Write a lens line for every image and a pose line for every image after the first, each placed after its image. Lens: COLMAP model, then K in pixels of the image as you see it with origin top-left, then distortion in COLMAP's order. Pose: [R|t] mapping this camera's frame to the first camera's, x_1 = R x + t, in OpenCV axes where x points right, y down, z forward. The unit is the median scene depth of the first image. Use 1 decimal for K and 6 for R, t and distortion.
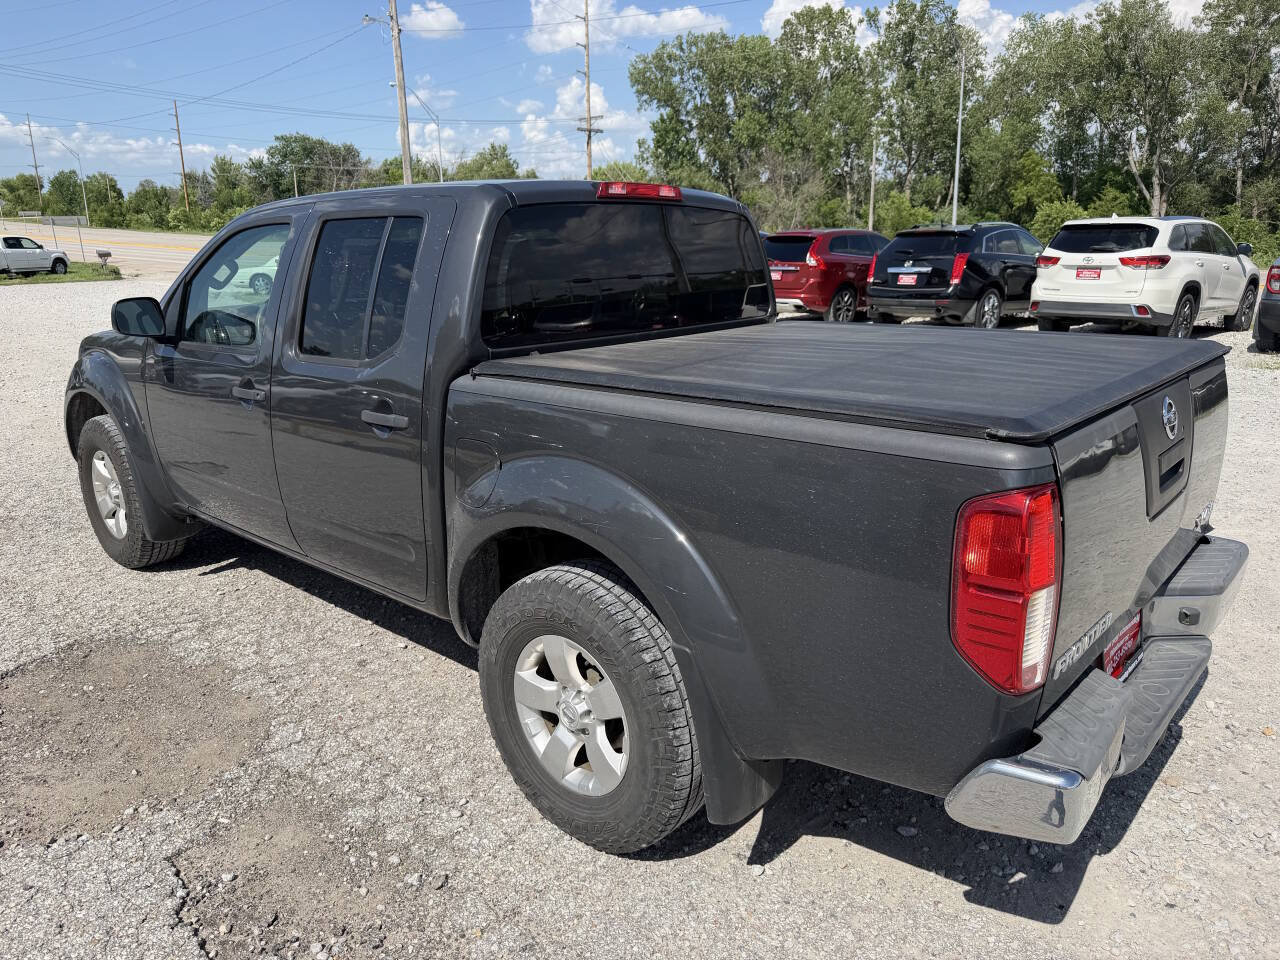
lens RADIAL K [[938.7, 0, 656.1], [0, 938.7, 484.1], [0, 0, 1]] dist [-0.018579, -0.004799]
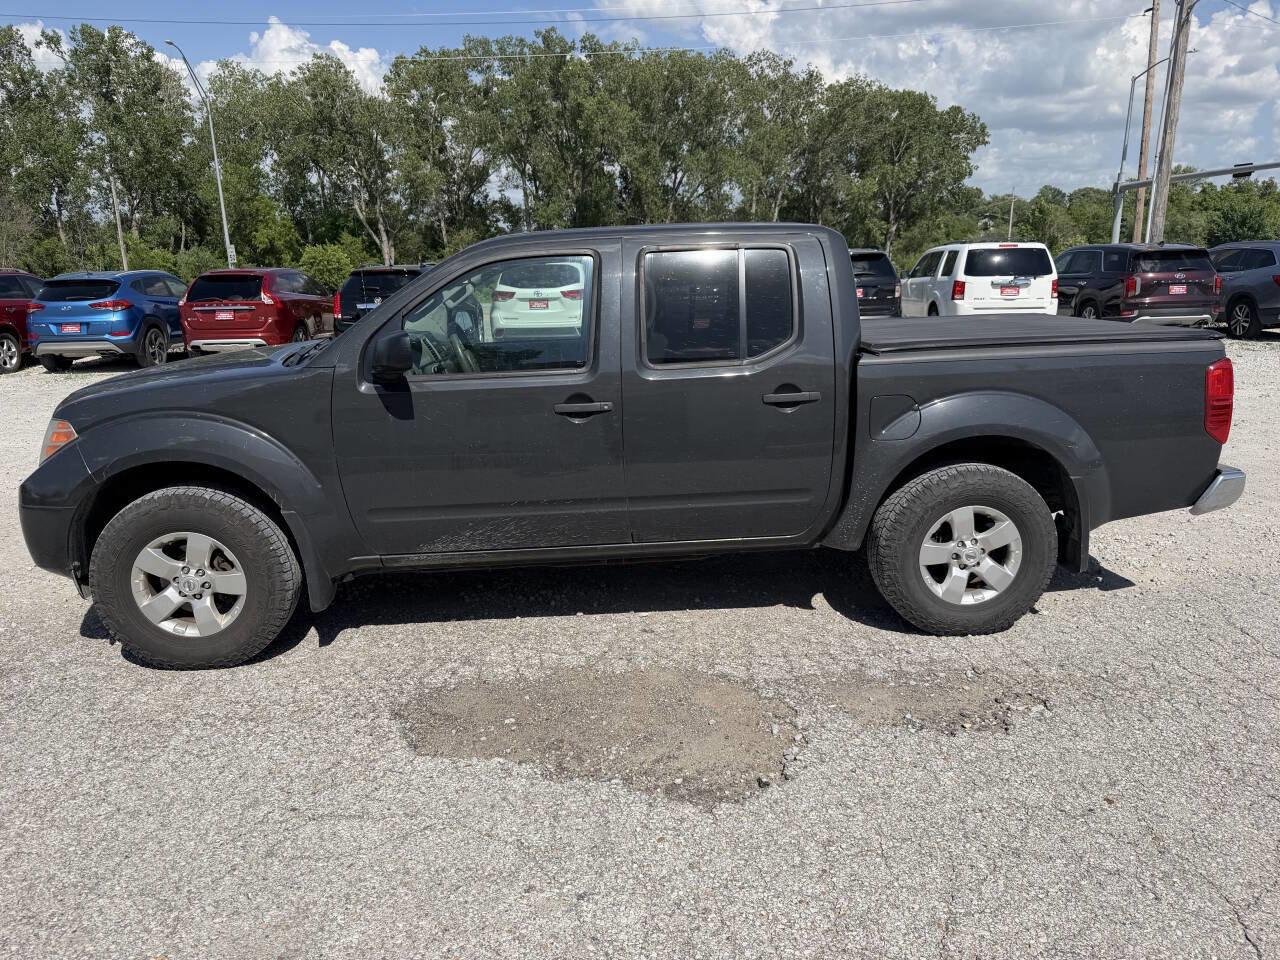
lens RADIAL K [[938.7, 0, 656.1], [0, 938.7, 484.1], [0, 0, 1]] dist [-0.018579, -0.004799]
pose [[0.668475, -0.163688, 0.725498, -0.122547], [0.194578, 0.979995, 0.041824, -0.004121], [-0.717831, 0.113207, 0.686952, 0.018467]]
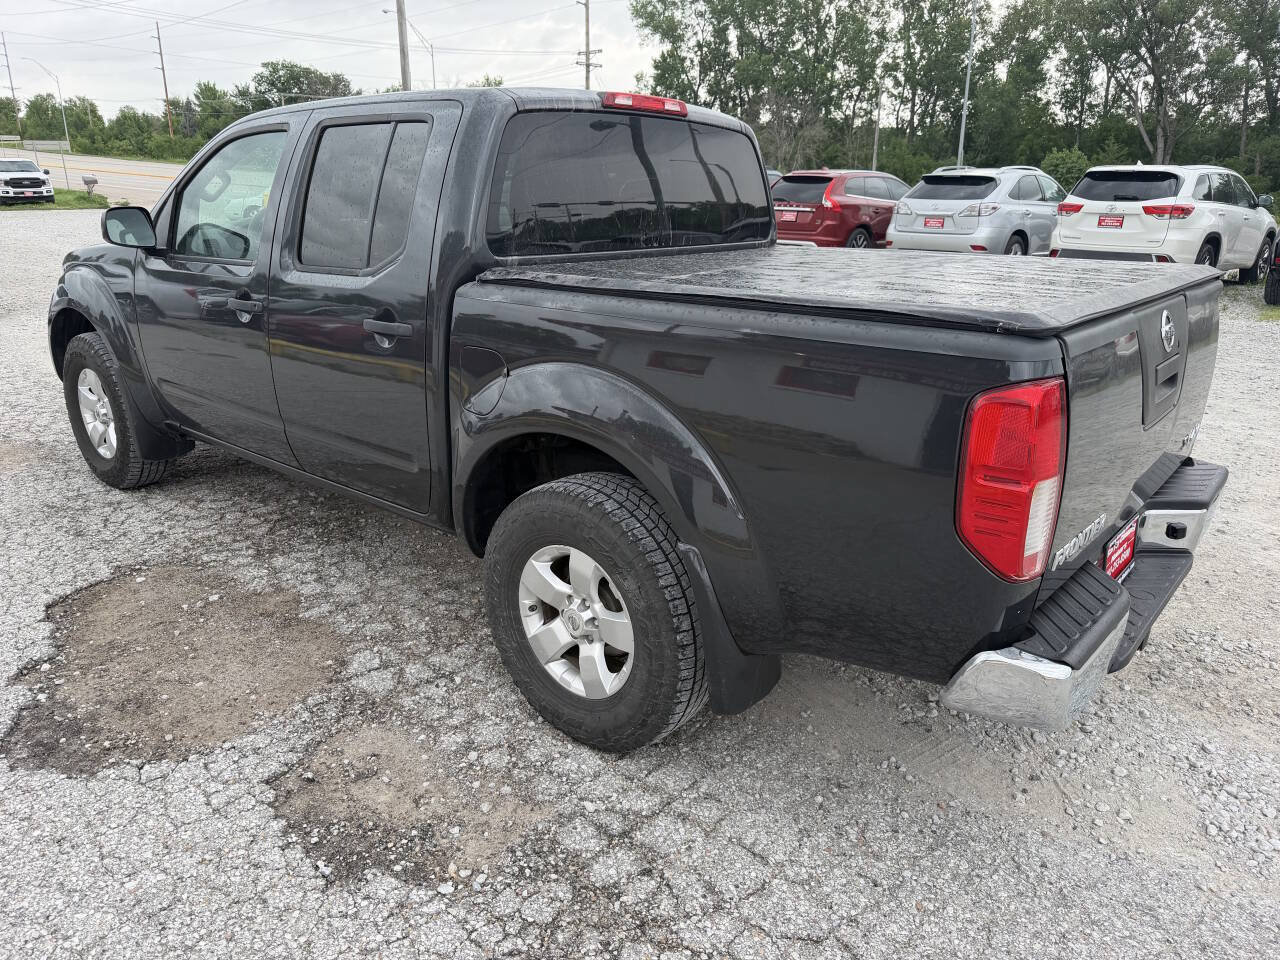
lens RADIAL K [[938.7, 0, 656.1], [0, 938.7, 484.1], [0, 0, 1]] dist [-0.018579, -0.004799]
pose [[0.999647, 0.019020, 0.018546, -0.010258], [-0.020037, 0.998214, 0.056276, 0.001899], [-0.017443, -0.056627, 0.998243, 0.001965]]
